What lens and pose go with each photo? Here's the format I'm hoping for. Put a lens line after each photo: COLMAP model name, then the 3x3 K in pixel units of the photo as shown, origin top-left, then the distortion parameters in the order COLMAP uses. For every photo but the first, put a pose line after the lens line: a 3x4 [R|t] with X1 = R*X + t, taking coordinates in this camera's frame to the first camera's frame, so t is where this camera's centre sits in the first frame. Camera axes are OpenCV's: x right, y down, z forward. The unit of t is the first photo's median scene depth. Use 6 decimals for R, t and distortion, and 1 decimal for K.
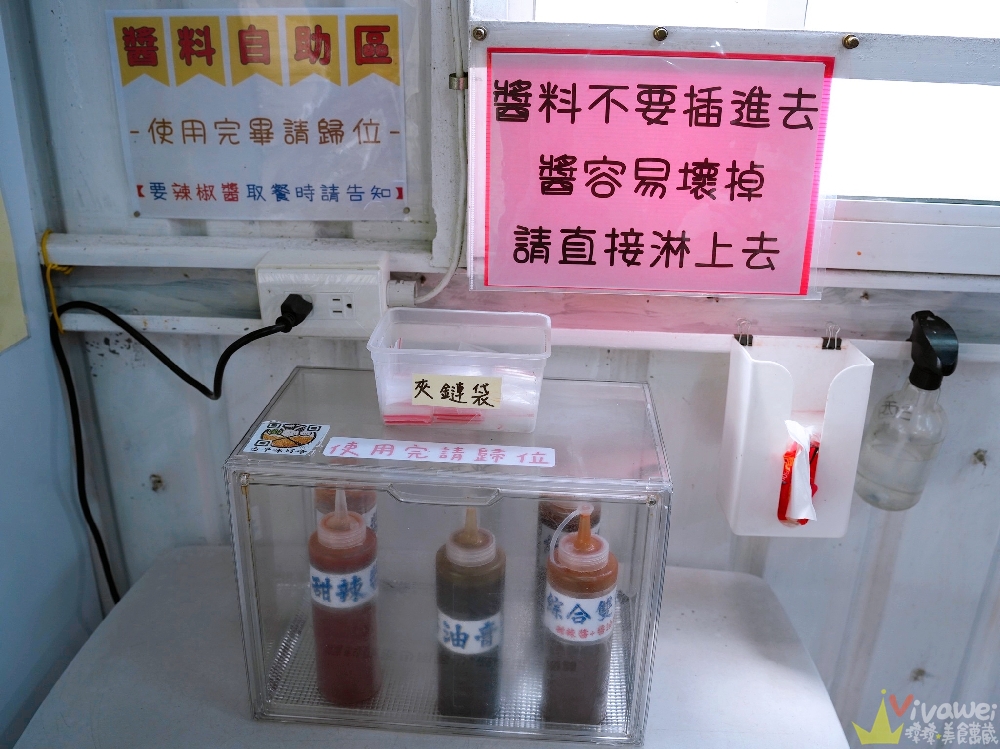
lens RADIAL K [[873.0, 0, 504.4], [0, 873.0, 373.8], [0, 0, 1]] dist [-0.039162, 0.005868]
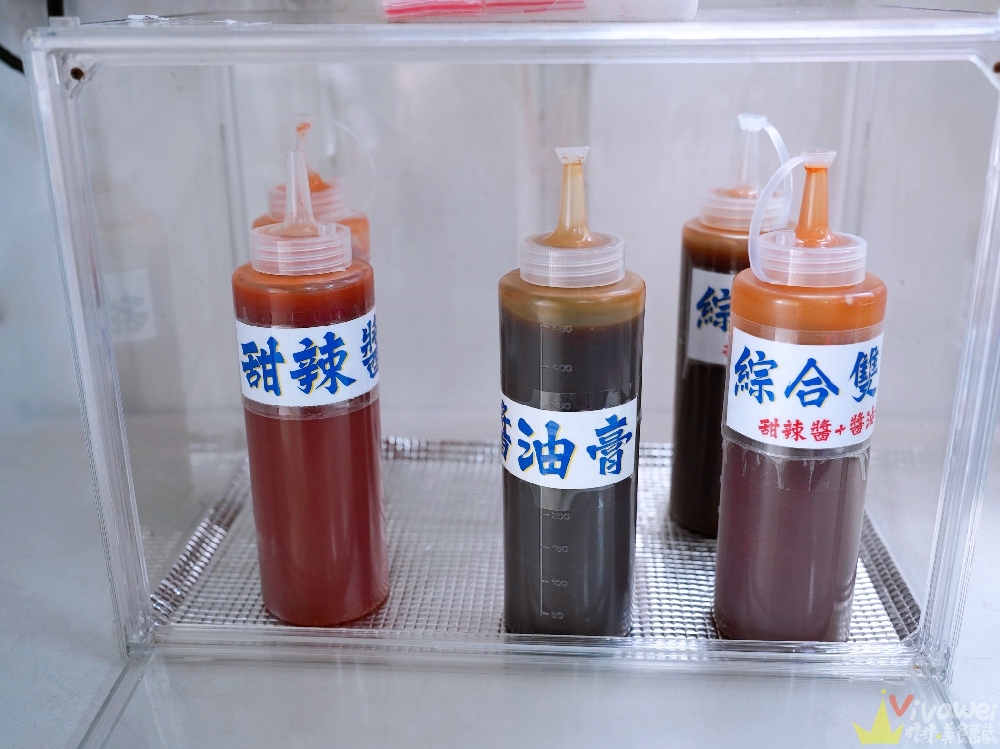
lens RADIAL K [[964.3, 0, 493.2], [0, 964.3, 373.4], [0, 0, 1]] dist [0.045033, 0.000000]
pose [[0.999190, -0.039393, -0.008235, -0.078573], [0.038966, 0.998148, -0.046723, 0.282383], [0.010060, 0.046364, 0.998874, 0.471903]]
